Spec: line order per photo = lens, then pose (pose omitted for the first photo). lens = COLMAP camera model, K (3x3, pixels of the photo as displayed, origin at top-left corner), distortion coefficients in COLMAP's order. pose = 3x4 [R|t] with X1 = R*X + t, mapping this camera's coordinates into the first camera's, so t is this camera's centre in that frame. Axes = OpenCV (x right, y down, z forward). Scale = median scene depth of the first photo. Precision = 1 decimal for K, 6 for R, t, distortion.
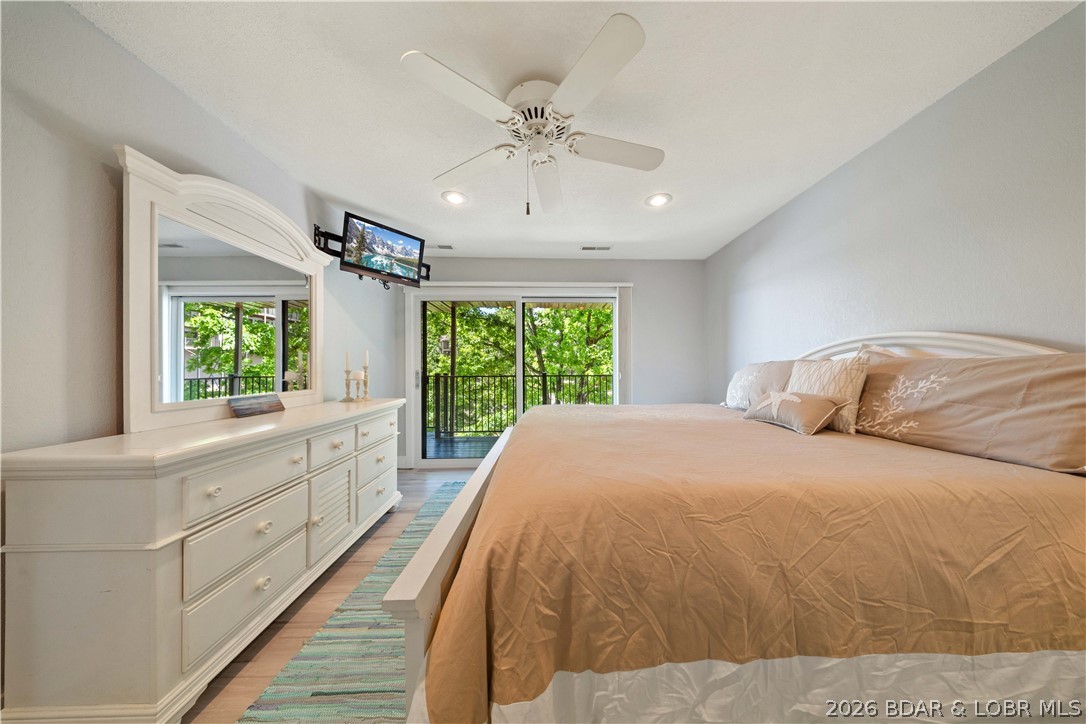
lens RADIAL K [[320.8, 0, 548.4], [0, 320.8, 367.8], [0, 0, 1]] dist [-0.000348, -0.000106]
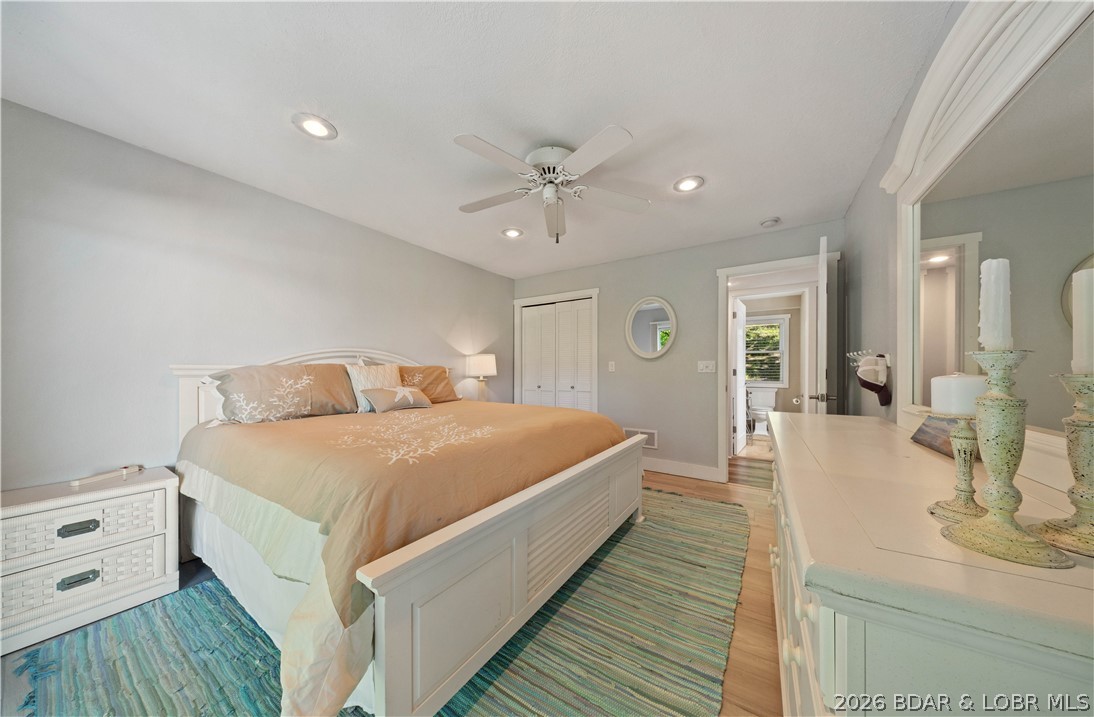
lens RADIAL K [[328.8, 0, 564.0], [0, 328.8, 370.5], [0, 0, 1]] dist [-0.000145, 0.000006]
pose [[-0.847288, 0.006729, 0.531092, -0.575992], [0.005840, 0.999977, -0.003353, 0.010050], [-0.531102, 0.000261, -0.847308, 1.577822]]
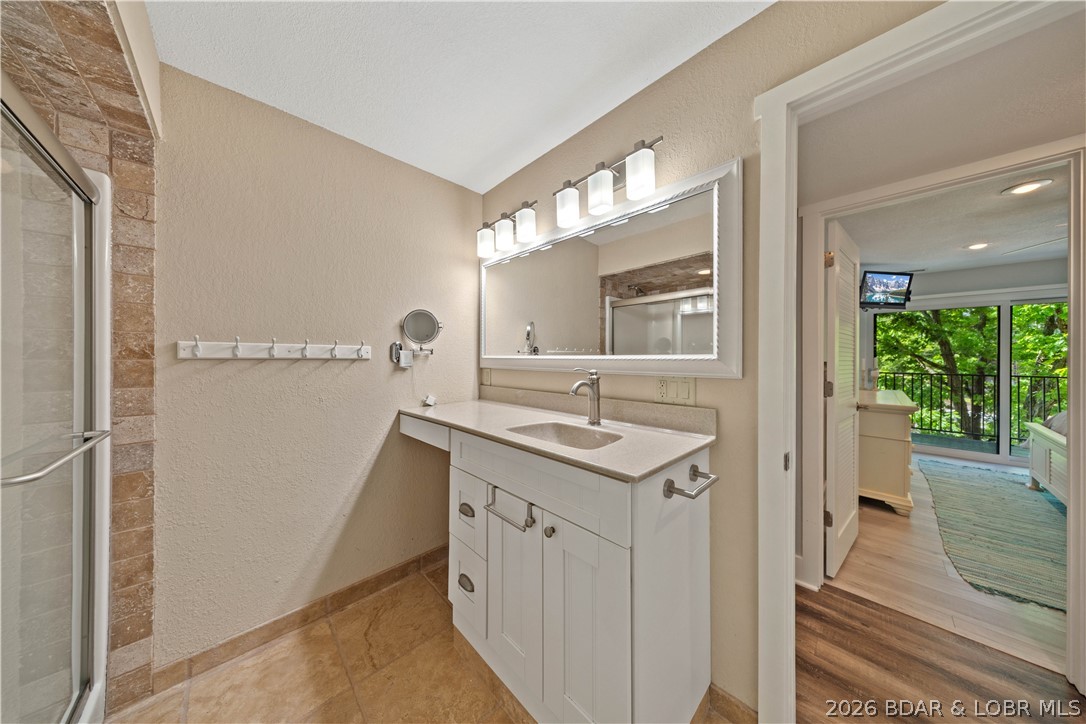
lens RADIAL K [[323.8, 0, 551.5], [0, 323.8, 360.1], [0, 0, 1]] dist [-0.001899, -0.000278]
pose [[0.686649, 0.012937, -0.726874, -0.640439], [-0.003943, 0.999893, 0.014071, -0.075850], [0.726979, -0.006796, 0.686626, -1.486367]]
